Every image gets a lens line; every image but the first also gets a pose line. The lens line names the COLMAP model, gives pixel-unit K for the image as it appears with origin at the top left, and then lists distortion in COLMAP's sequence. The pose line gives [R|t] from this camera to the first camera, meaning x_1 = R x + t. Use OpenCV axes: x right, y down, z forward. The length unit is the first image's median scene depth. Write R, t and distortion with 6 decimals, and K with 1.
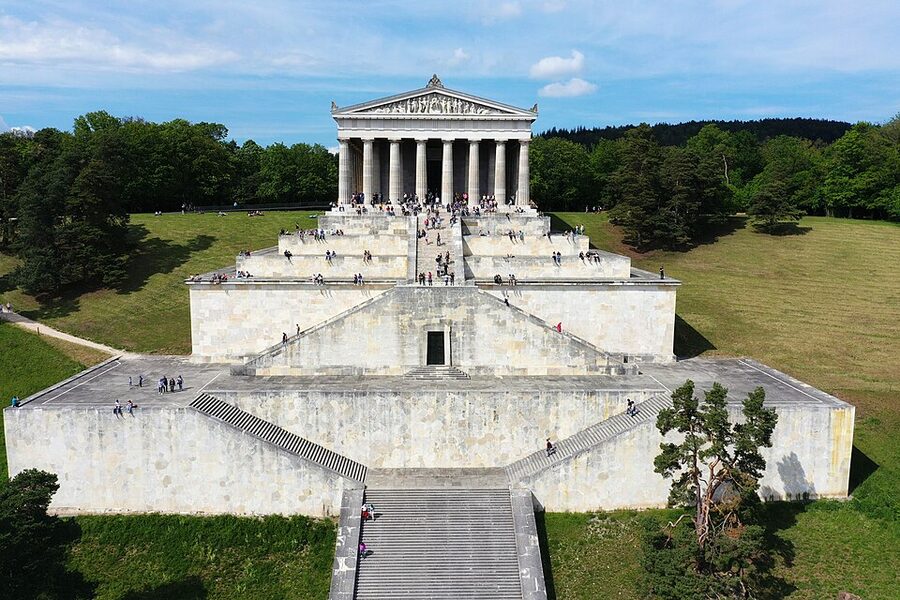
lens RADIAL K [[715.4, 0, 437.1], [0, 715.4, 299.0], [0, 0, 1]] dist [0.025918, 0.009989]
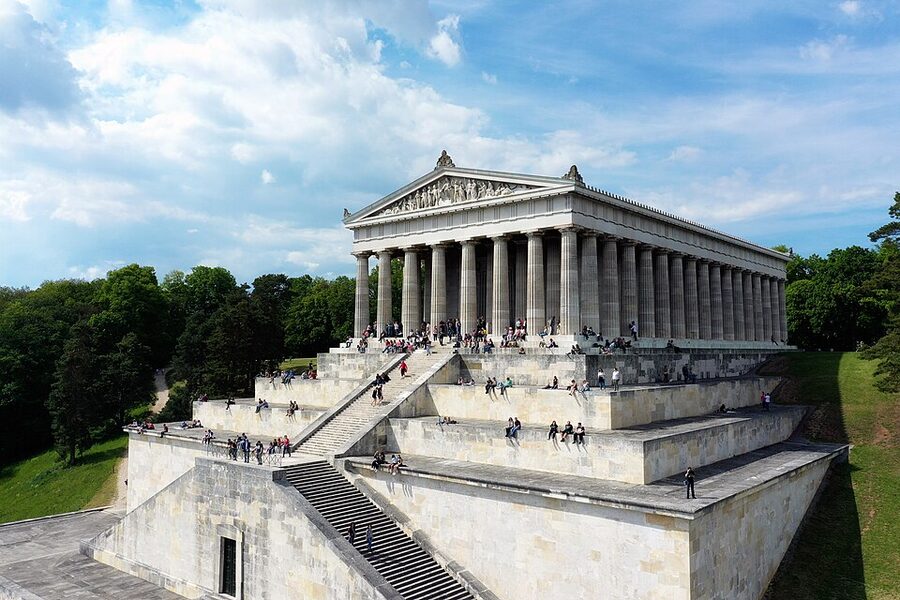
lens RADIAL K [[715.4, 0, 437.1], [0, 715.4, 299.0], [0, 0, 1]] dist [0.025918, 0.009989]
pose [[0.747501, -0.051463, -0.662264, 0.451415], [-0.082546, 0.982070, -0.169485, -0.054331], [0.659111, 0.181357, 0.729850, 0.520907]]
